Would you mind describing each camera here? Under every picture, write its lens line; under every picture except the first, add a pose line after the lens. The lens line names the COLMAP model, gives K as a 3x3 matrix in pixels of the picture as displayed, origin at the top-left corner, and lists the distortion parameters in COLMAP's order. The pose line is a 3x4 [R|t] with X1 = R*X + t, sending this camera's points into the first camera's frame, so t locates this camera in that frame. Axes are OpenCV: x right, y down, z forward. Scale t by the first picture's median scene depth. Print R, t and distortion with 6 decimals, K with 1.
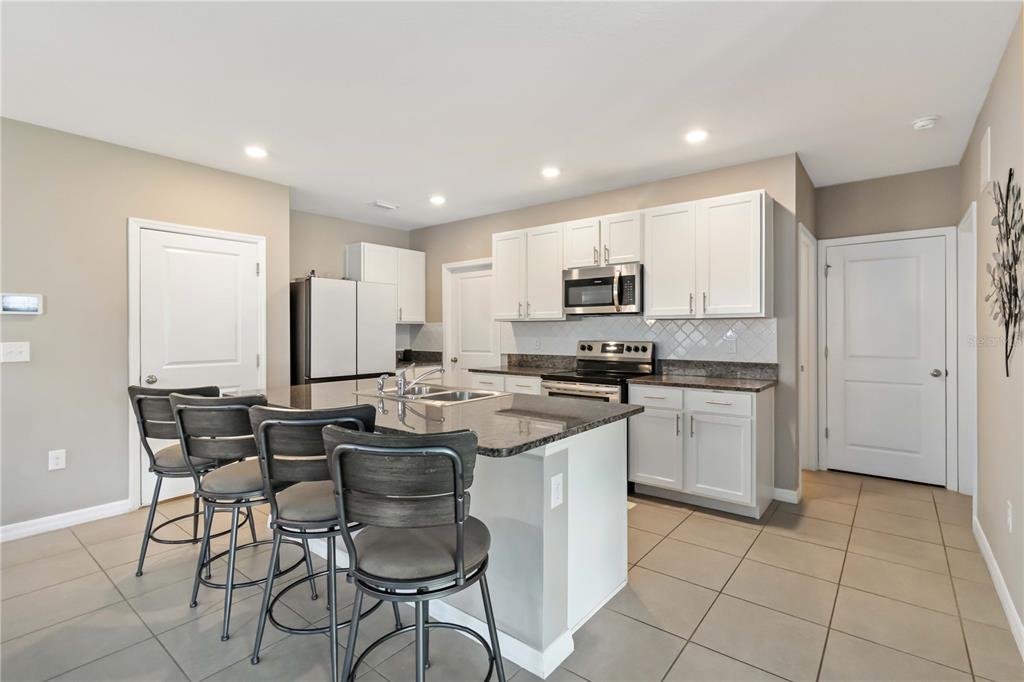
lens RADIAL K [[480.5, 0, 532.1], [0, 480.5, 329.0], [0, 0, 1]] dist [-0.004829, 0.001782]
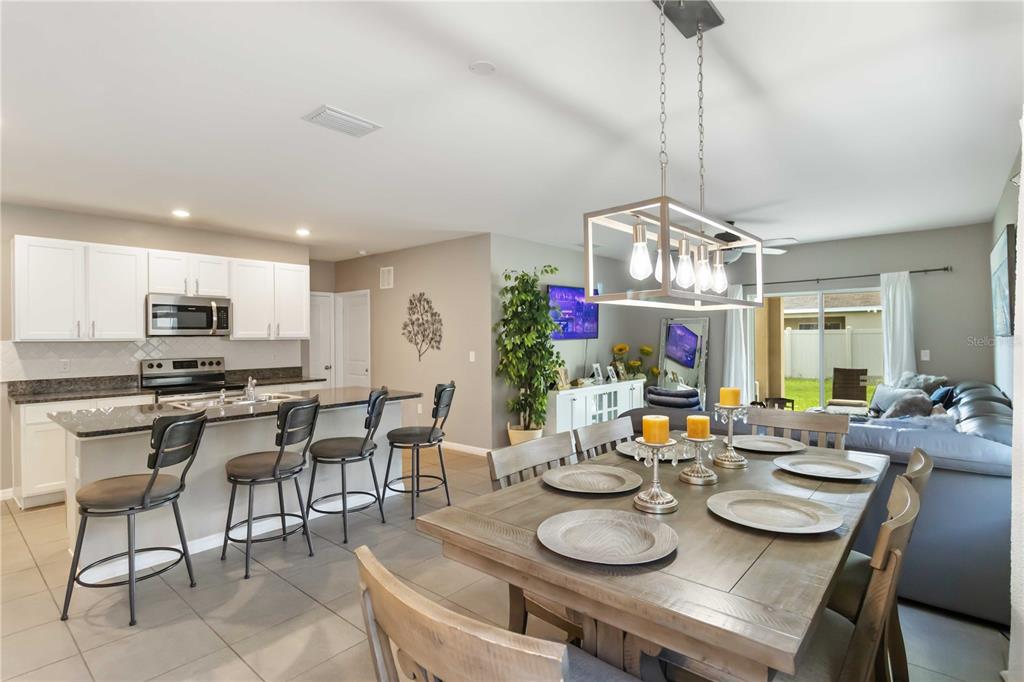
lens RADIAL K [[505.0, 0, 525.1], [0, 505.0, 334.5], [0, 0, 1]] dist [-0.000884, -0.003435]
pose [[0.036329, 0.006601, 0.999318, -1.071165], [0.006152, 0.999958, -0.006829, -0.019851], [-0.999321, 0.006396, 0.036287, 0.127227]]
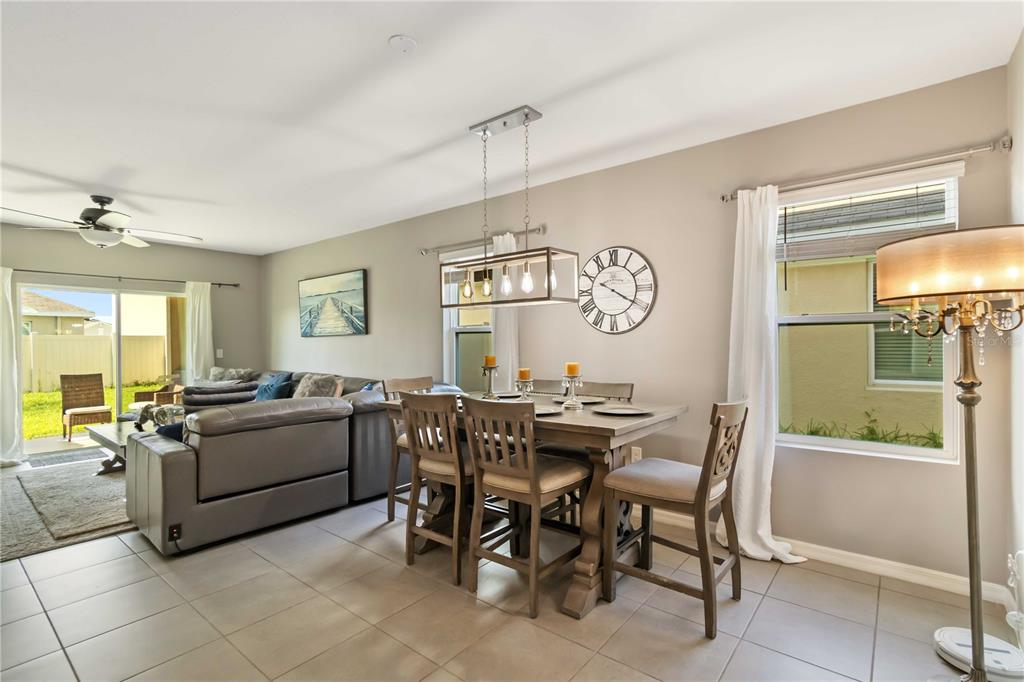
lens RADIAL K [[480.5, 0, 517.3], [0, 480.5, 343.2], [0, 0, 1]] dist [-0.004829, 0.001782]
pose [[-0.999855, 0.009846, 0.013899, -0.660722], [0.009896, 0.999945, 0.003505, 0.004725], [-0.013864, 0.003642, -0.999897, 0.682329]]
